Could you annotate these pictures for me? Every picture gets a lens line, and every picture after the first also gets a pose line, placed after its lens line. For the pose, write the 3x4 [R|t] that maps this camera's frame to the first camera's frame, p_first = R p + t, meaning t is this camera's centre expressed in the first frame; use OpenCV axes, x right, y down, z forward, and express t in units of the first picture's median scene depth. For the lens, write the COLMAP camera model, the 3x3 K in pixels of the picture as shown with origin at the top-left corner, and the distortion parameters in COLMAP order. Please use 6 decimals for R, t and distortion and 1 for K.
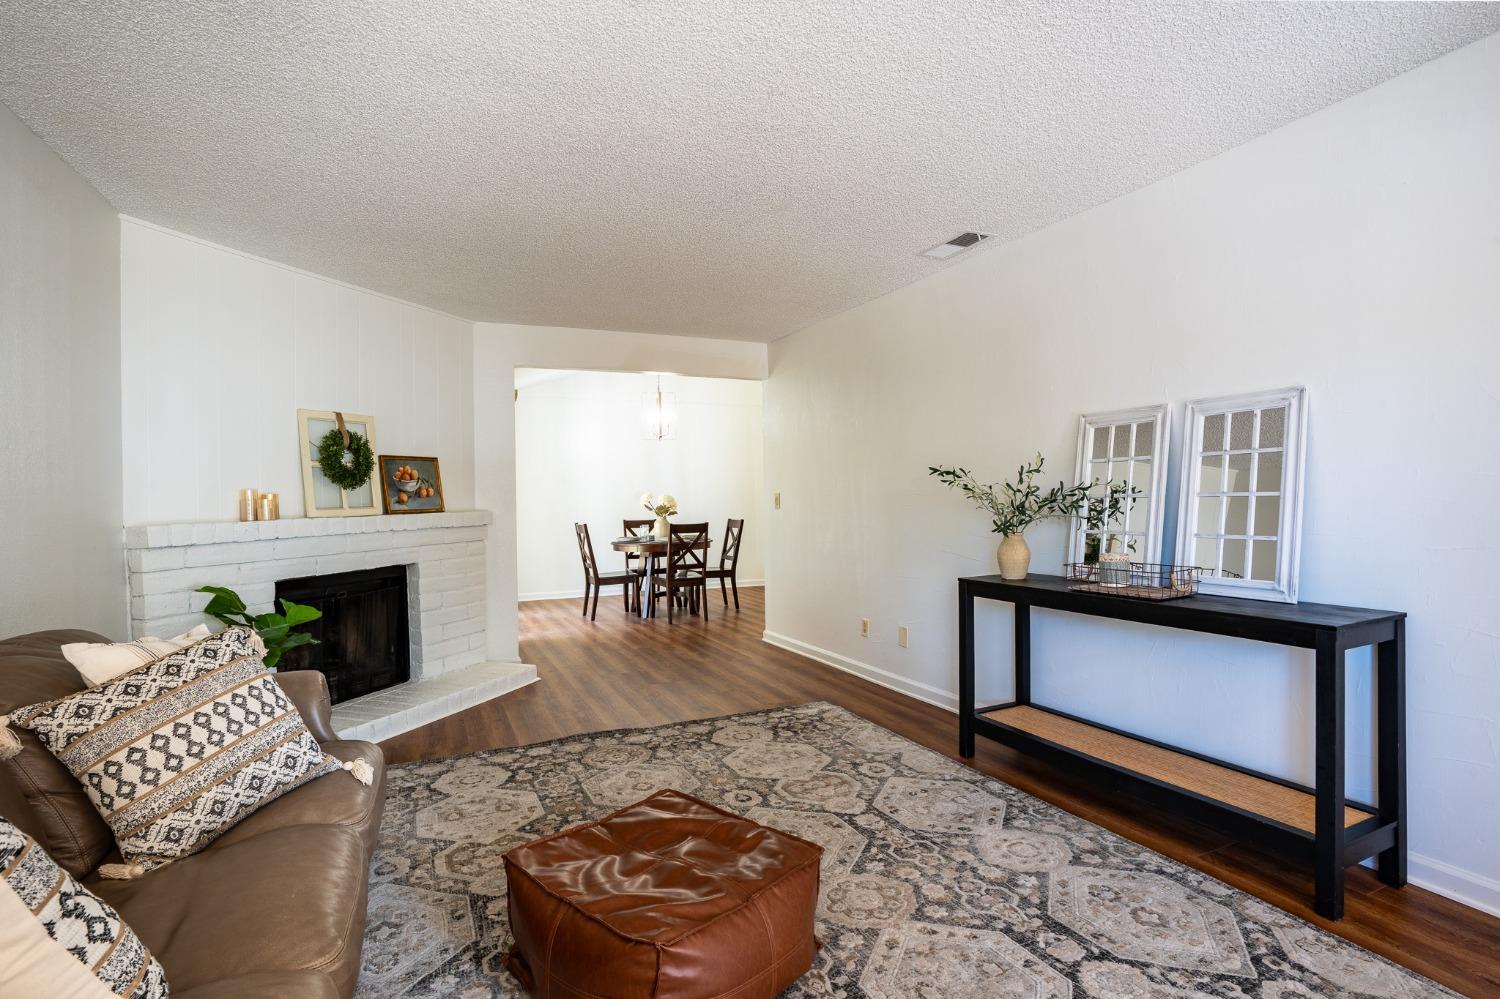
lens RADIAL K [[740.3, 0, 750.0], [0, 740.3, 499.5], [0, 0, 1]] dist [-0.083776, 0.047256]
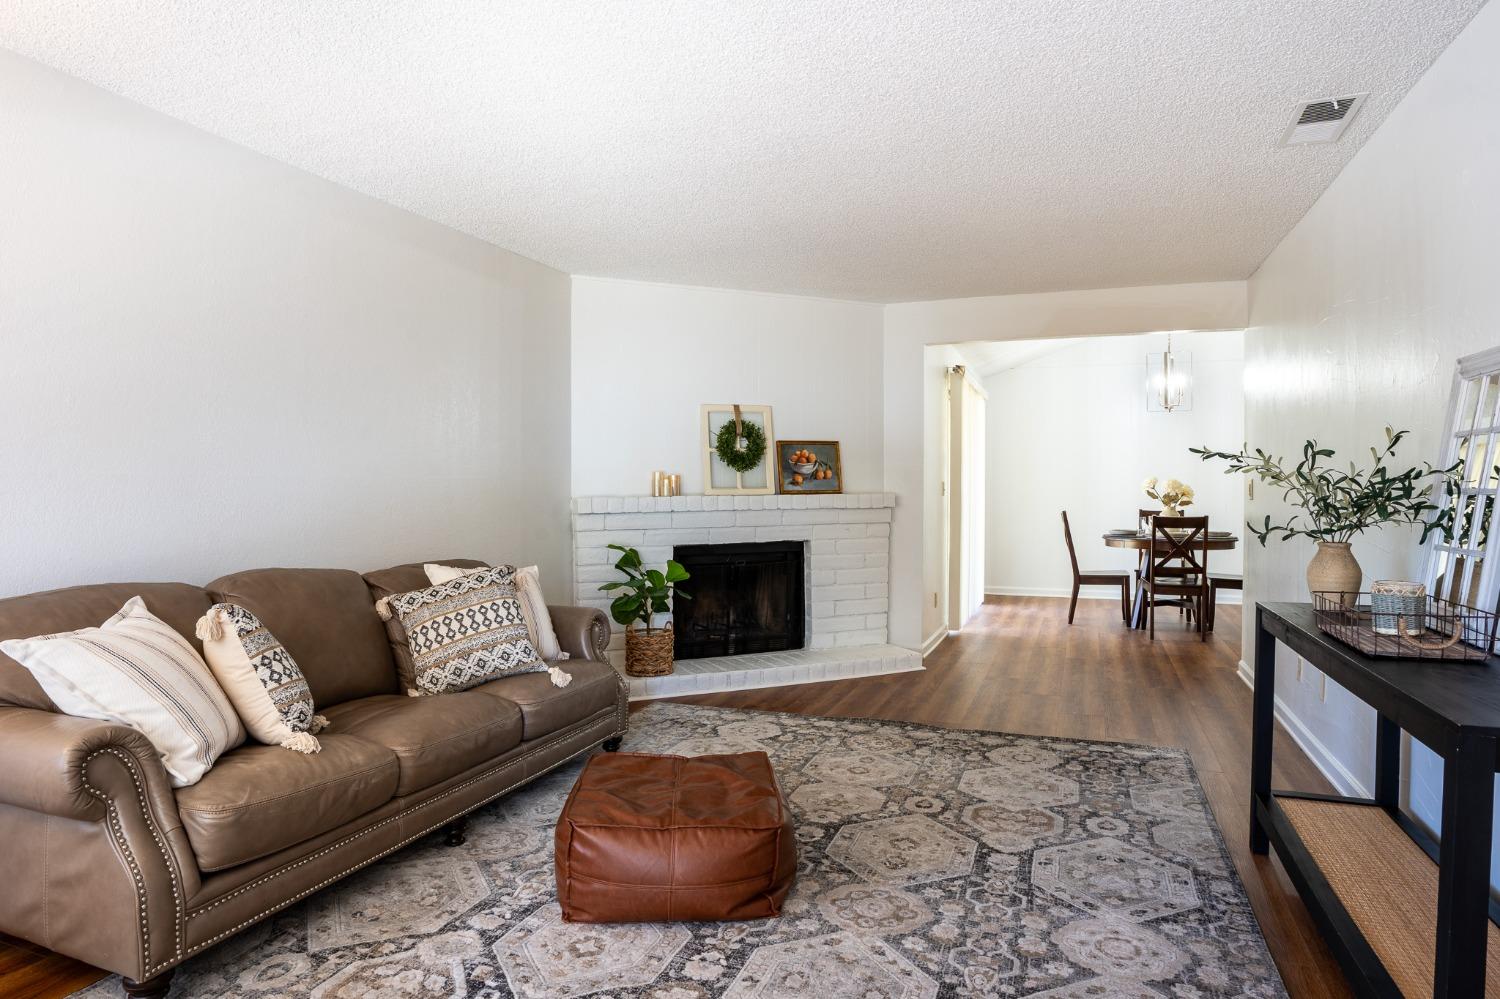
lens RADIAL K [[863.7, 0, 750.0], [0, 863.7, 499.5], [0, 0, 1]] dist [-0.049869, 0.002328]
pose [[0.693393, 0.028427, -0.719998, 0.471025], [-0.013268, 0.999556, 0.026687, -0.006858], [0.720437, -0.008952, 0.693463, 0.061682]]
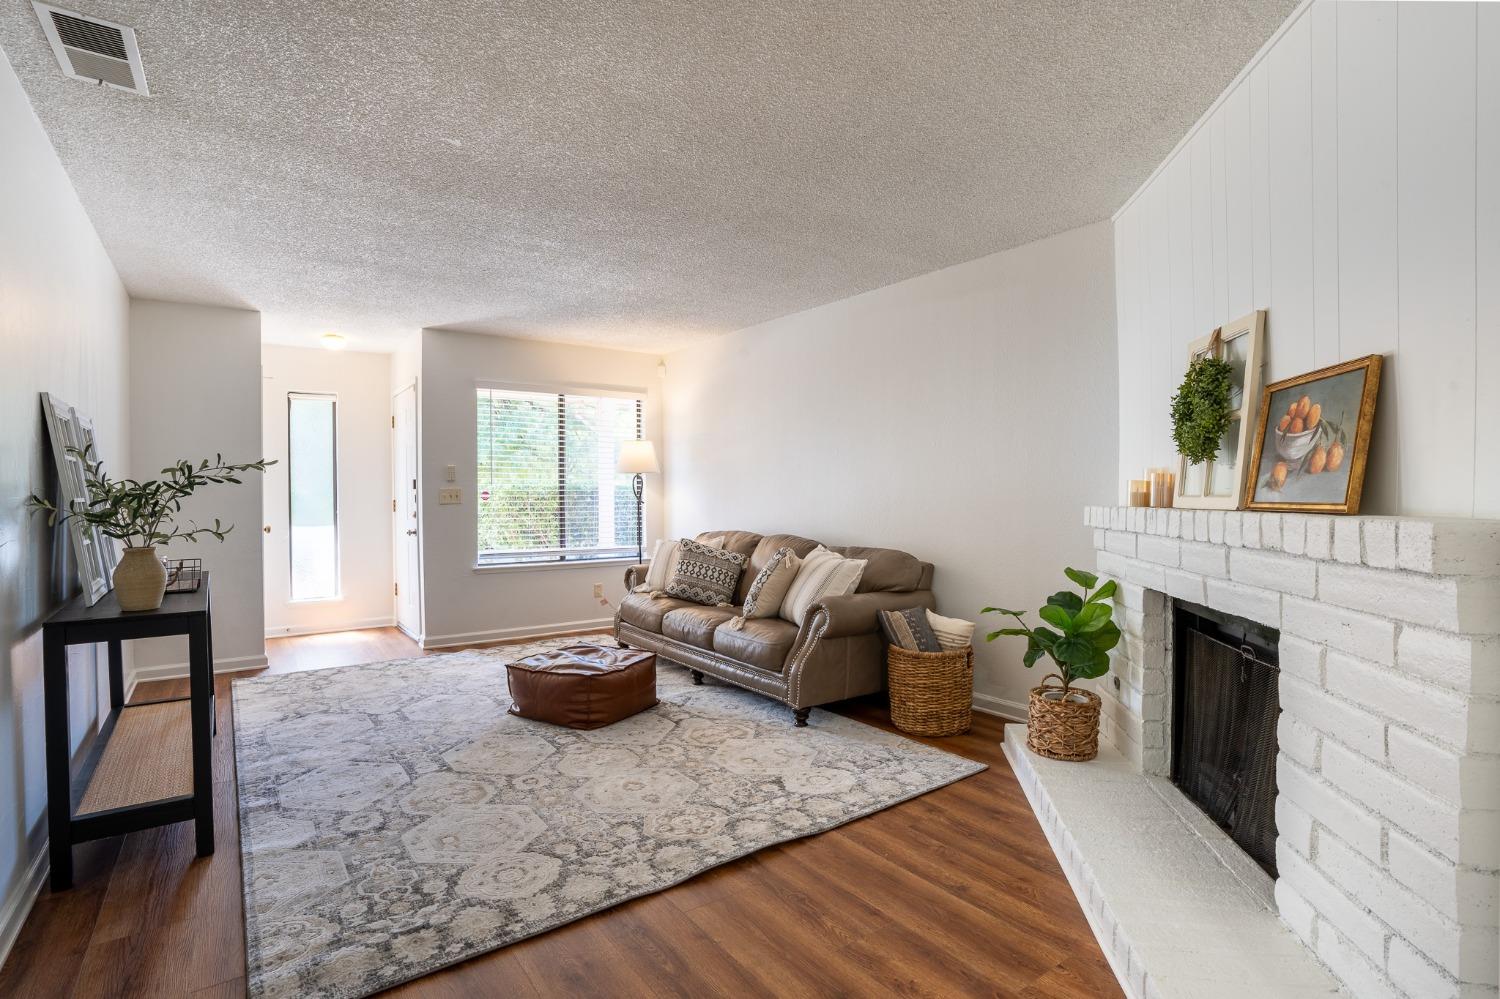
lens RADIAL K [[720.4, 0, 750.0], [0, 720.4, 499.5], [0, 0, 1]] dist [-0.044027, 0.000724]
pose [[-0.979848, 0.023915, -0.198310, -0.094817], [0.021891, 0.999684, 0.012391, 0.000244], [0.198544, 0.007800, -0.980061, 1.573013]]
